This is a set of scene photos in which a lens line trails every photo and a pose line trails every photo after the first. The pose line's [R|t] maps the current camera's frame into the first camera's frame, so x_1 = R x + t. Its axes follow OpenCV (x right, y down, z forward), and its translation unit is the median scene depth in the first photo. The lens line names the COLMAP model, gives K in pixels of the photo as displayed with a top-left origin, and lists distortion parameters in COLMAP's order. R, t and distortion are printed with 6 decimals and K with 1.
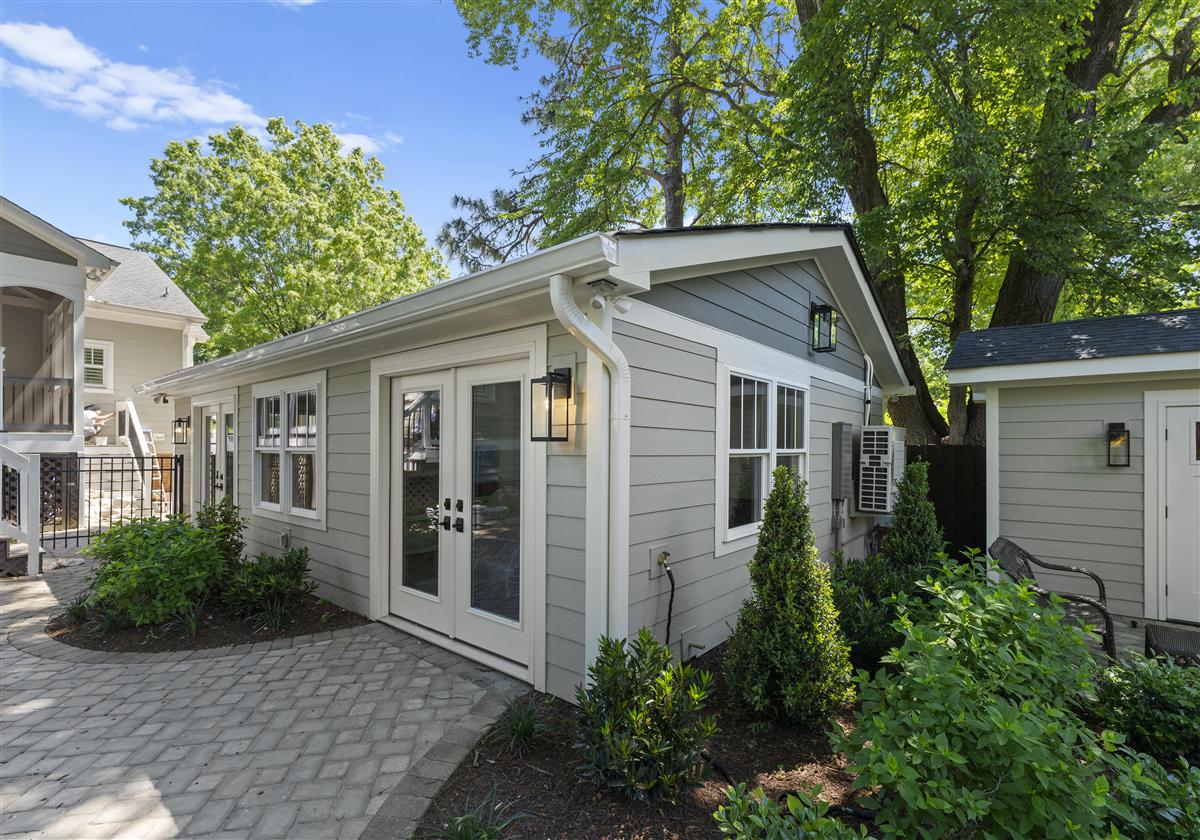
lens RADIAL K [[540.6, 0, 601.3], [0, 540.6, 443.2], [0, 0, 1]] dist [-0.003611, -0.000540]
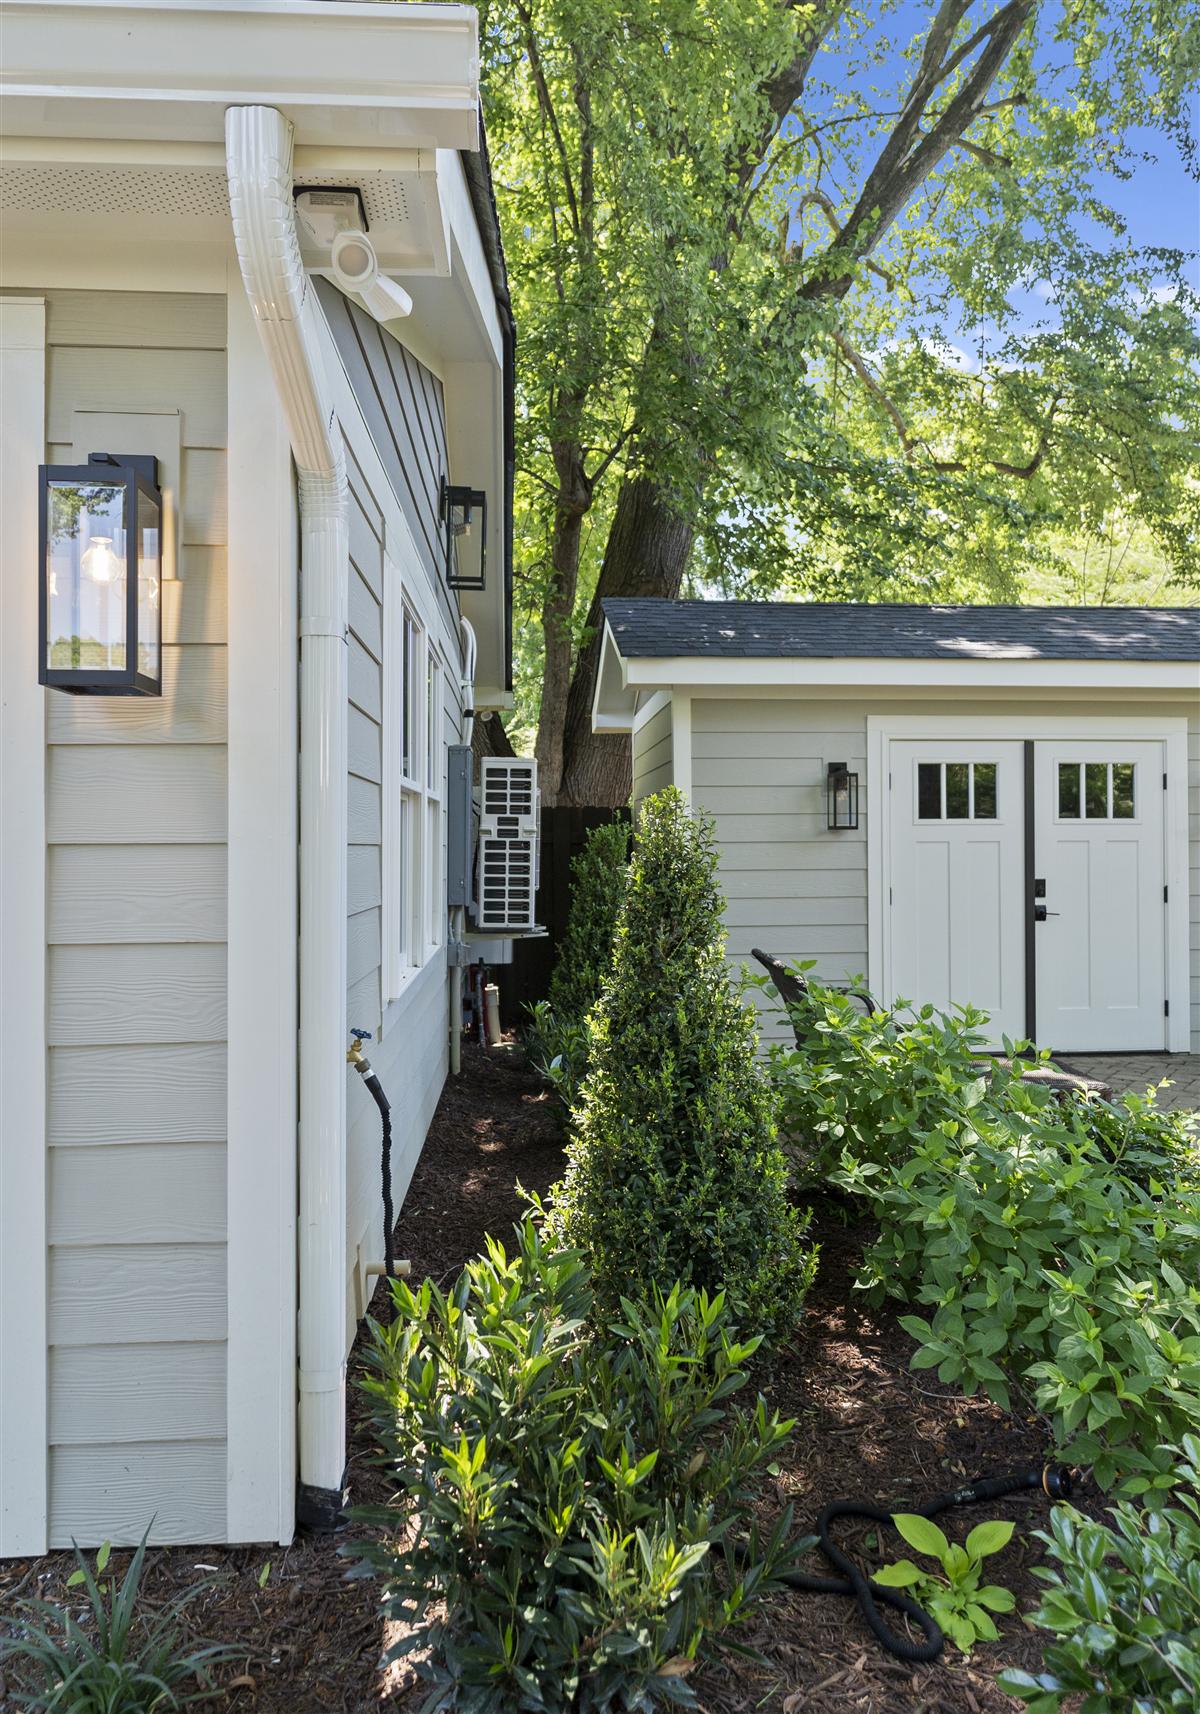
lens RADIAL K [[1142.4, 0, 599.3], [0, 1142.4, 830.6], [0, 0, 1]] dist [-0.002517, -0.001469]
pose [[0.722769, -0.002358, 0.691086, -0.241246], [0.004248, 0.999990, -0.001031, 0.054974], [-0.691076, 0.003681, 0.722772, 0.264249]]
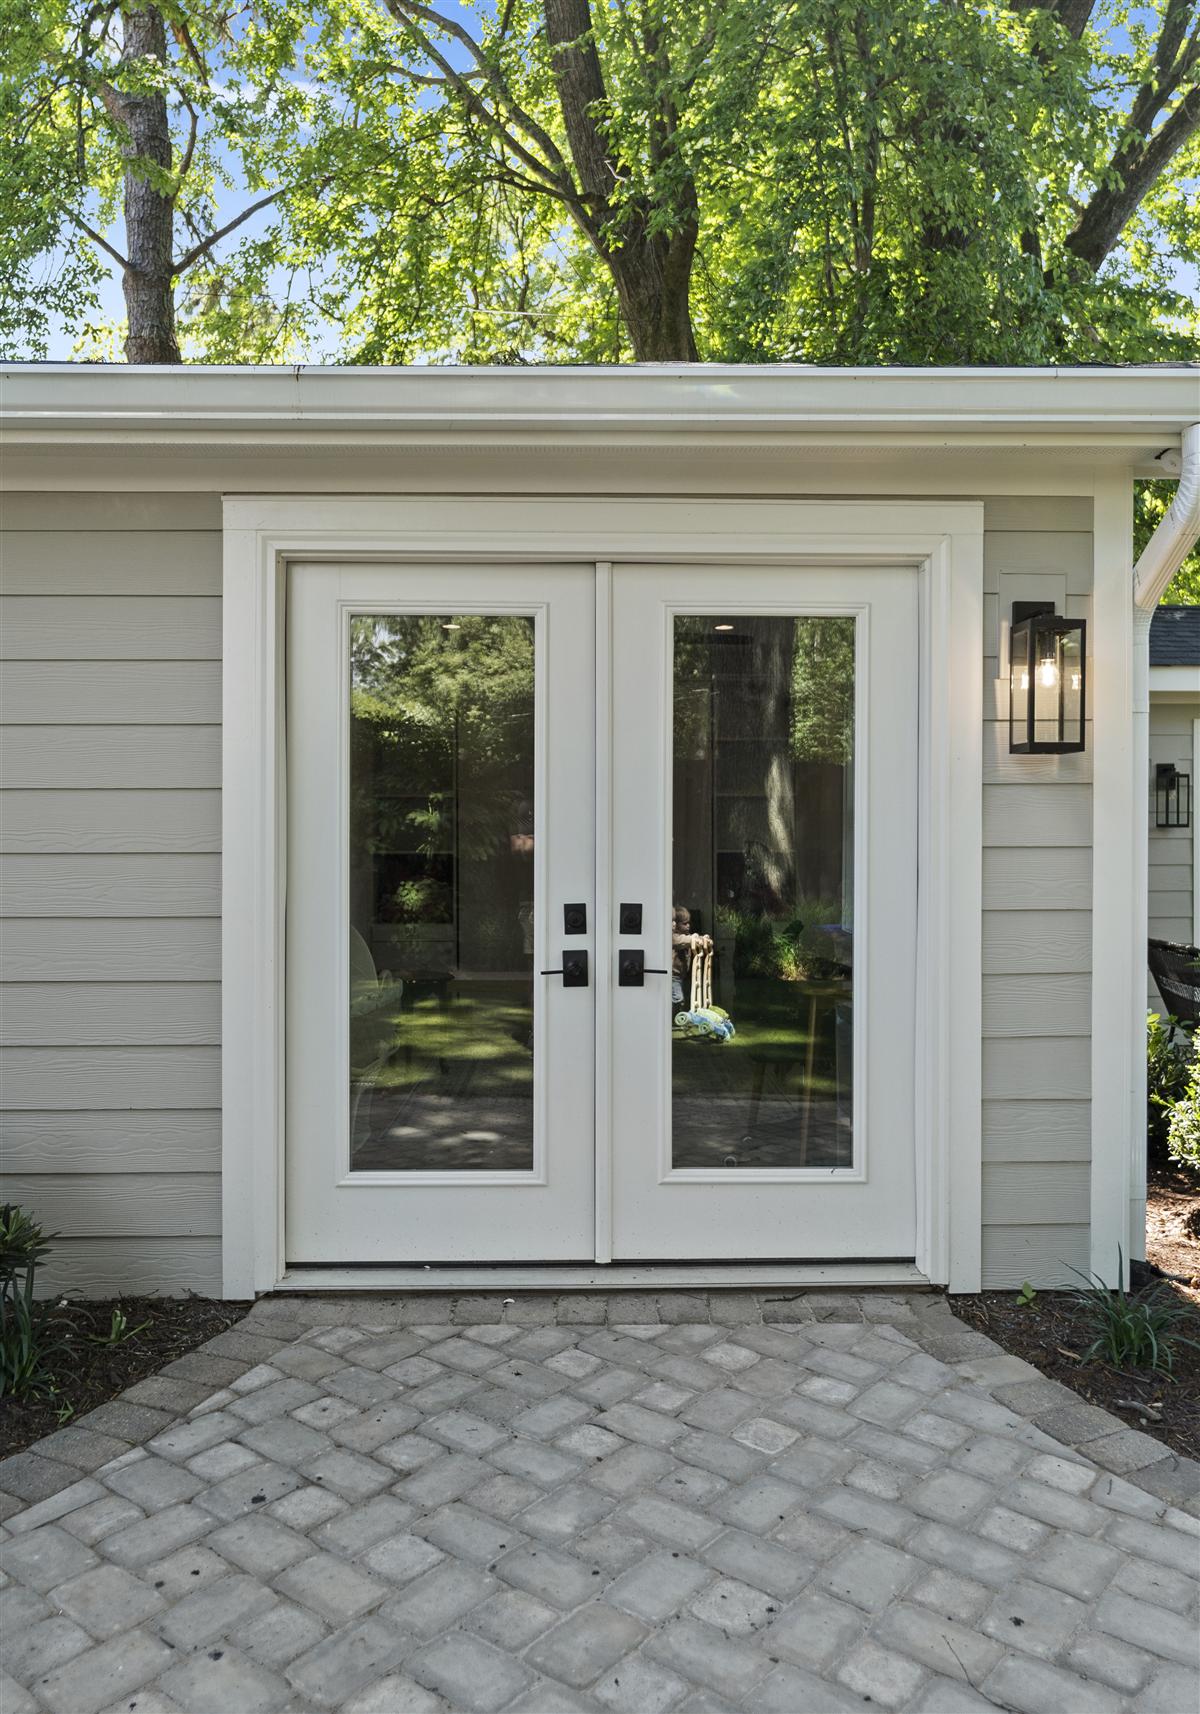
lens RADIAL K [[1316.8, 0, 599.2], [0, 1316.8, 830.0], [0, 0, 1]] dist [0.002131, 0.000287]
pose [[0.750988, -0.005483, 0.660293, -0.849178], [0.000354, 0.999969, 0.007900, 0.041013], [-0.660316, -0.005699, 0.750967, 0.280470]]
